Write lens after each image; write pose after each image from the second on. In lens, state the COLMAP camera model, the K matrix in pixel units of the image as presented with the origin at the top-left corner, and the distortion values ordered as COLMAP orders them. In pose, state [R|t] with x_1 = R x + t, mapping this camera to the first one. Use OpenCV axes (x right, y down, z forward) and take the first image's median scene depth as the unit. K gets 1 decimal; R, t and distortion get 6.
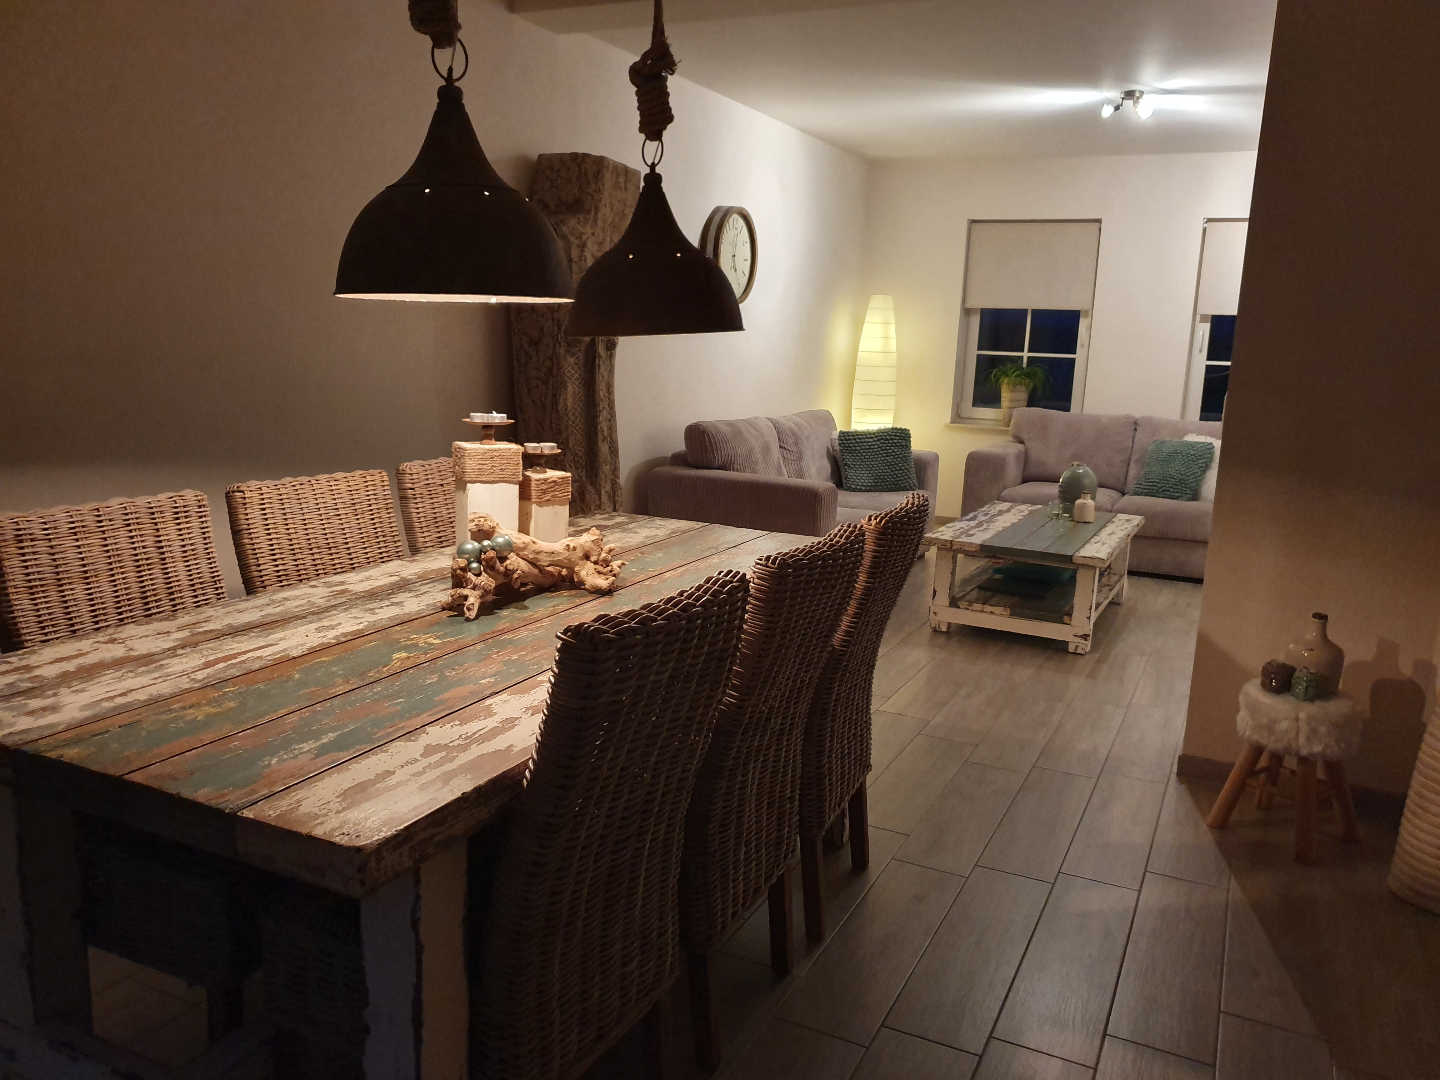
lens RADIAL K [[1142.4, 0, 713.0], [0, 1142.4, 548.0], [0, 0, 1]] dist [0.042679, -0.041651]
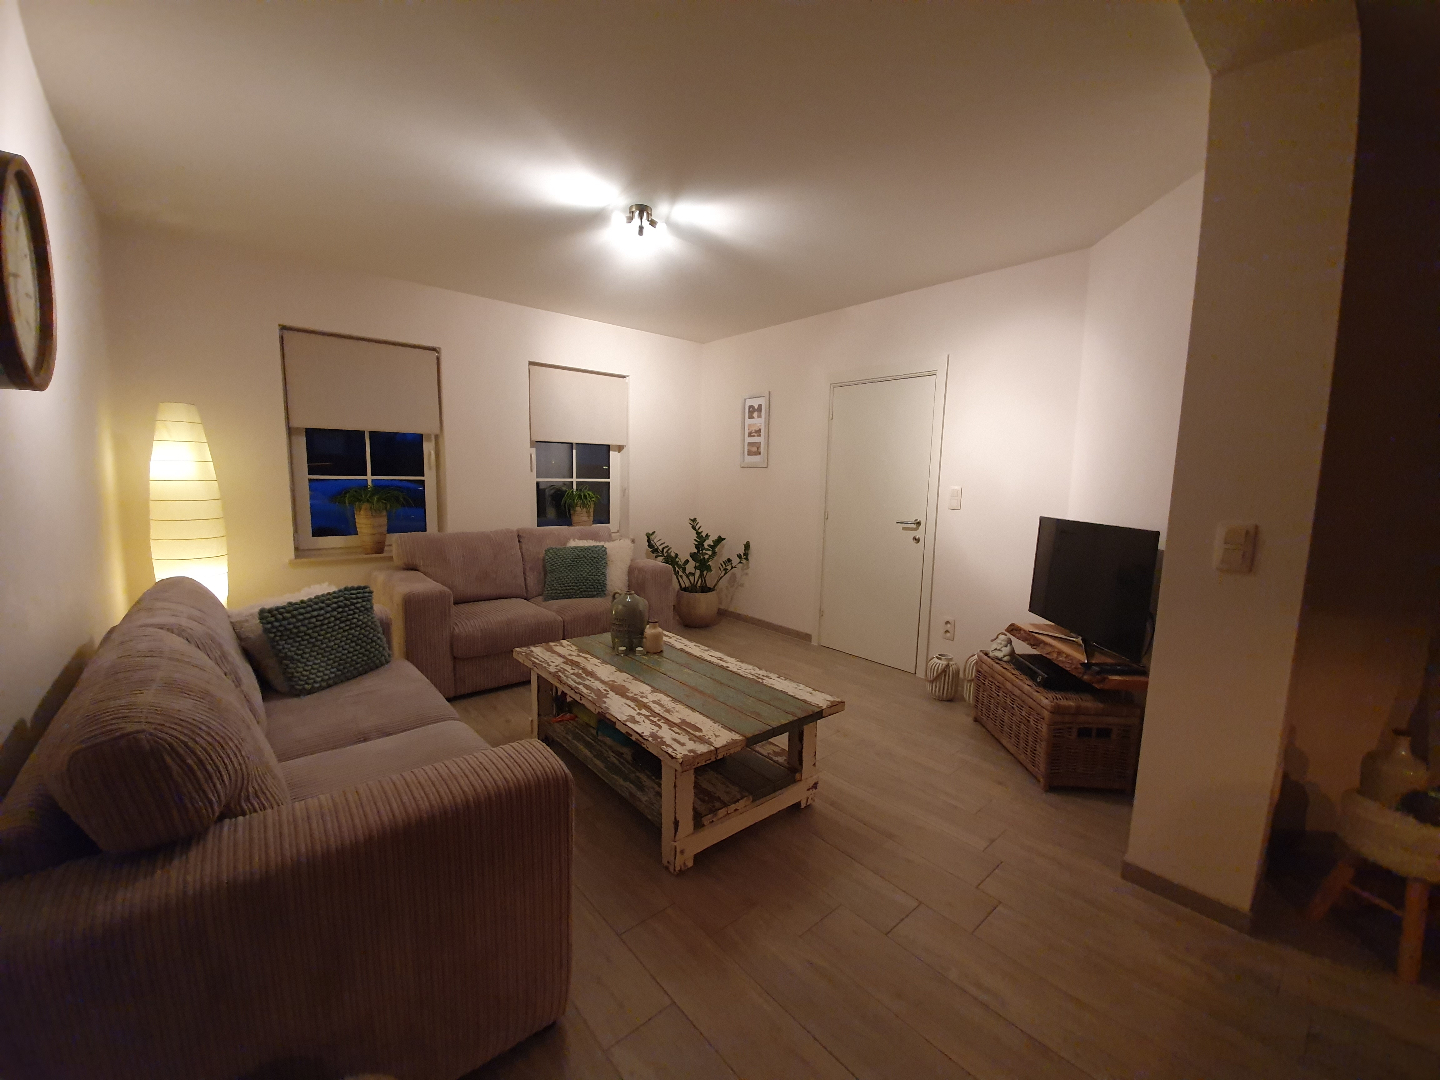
lens RADIAL K [[575.5, 0, 720.4], [0, 575.5, 542.6], [0, 0, 1]] dist [-0.002152, -0.000282]
pose [[0.383773, -0.139119, 0.912888, -0.077337], [0.166661, 0.982787, 0.079708, -0.126486], [-0.908263, 0.121553, 0.400353, 0.660578]]
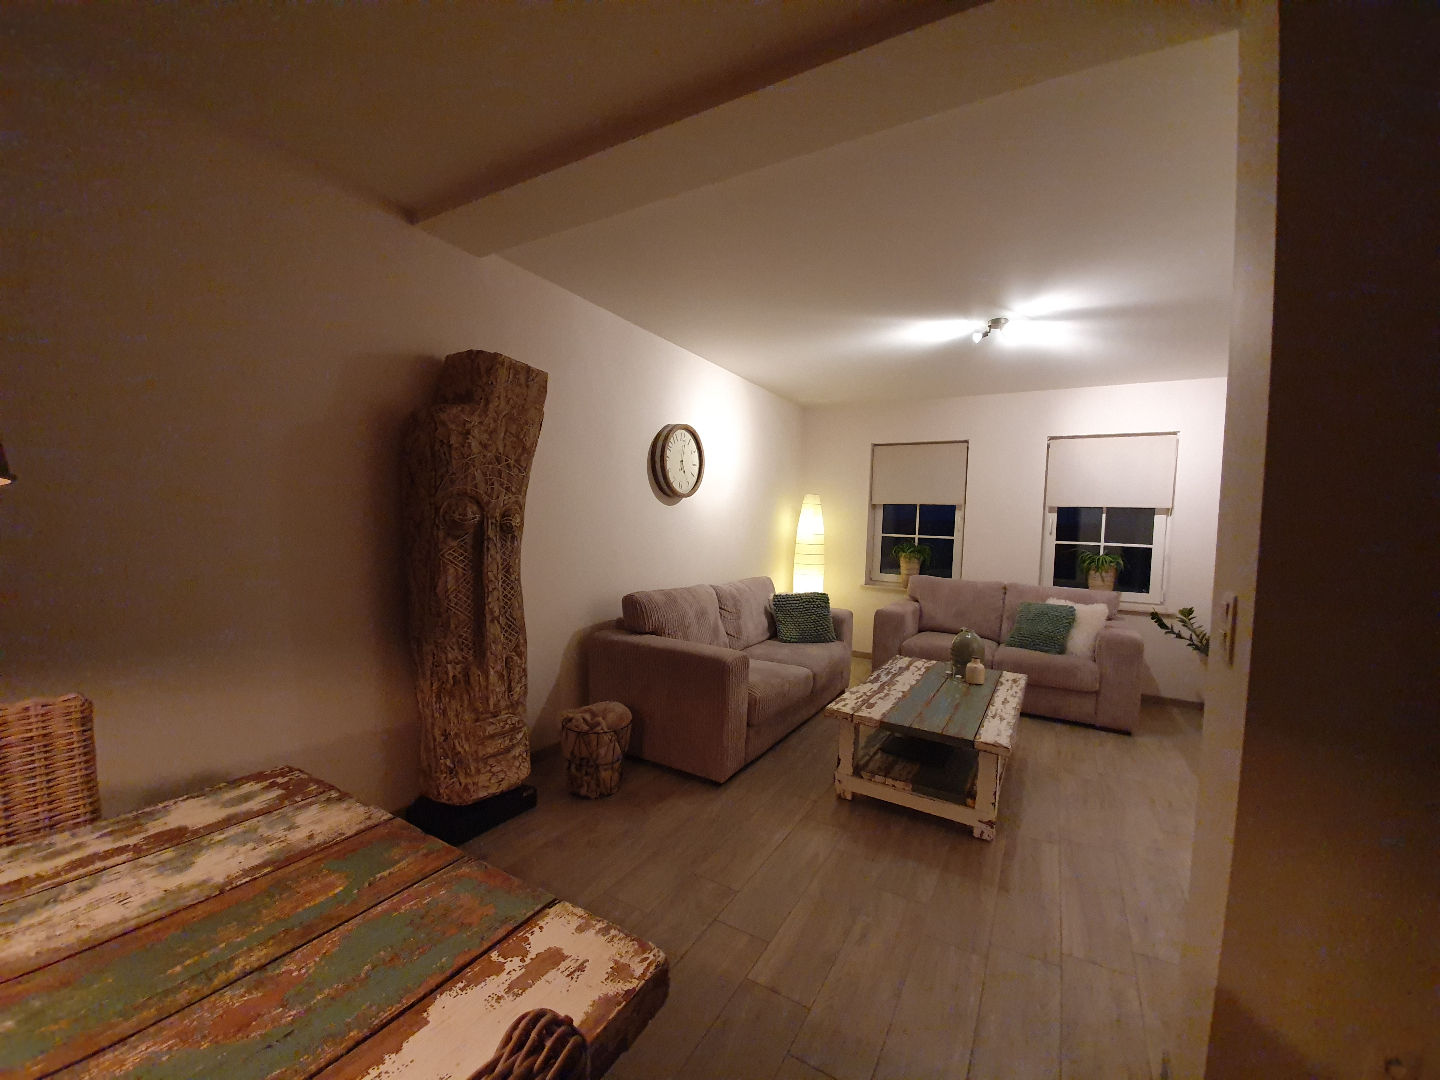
lens RADIAL K [[575.5, 0, 712.7], [0, 575.5, 542.4], [0, 0, 1]] dist [-0.002152, -0.000282]
pose [[0.996822, 0.000116, -0.079665, 0.098555], [-0.012394, 0.988049, -0.153644, -0.061974], [0.078695, 0.154143, 0.984910, 0.357906]]
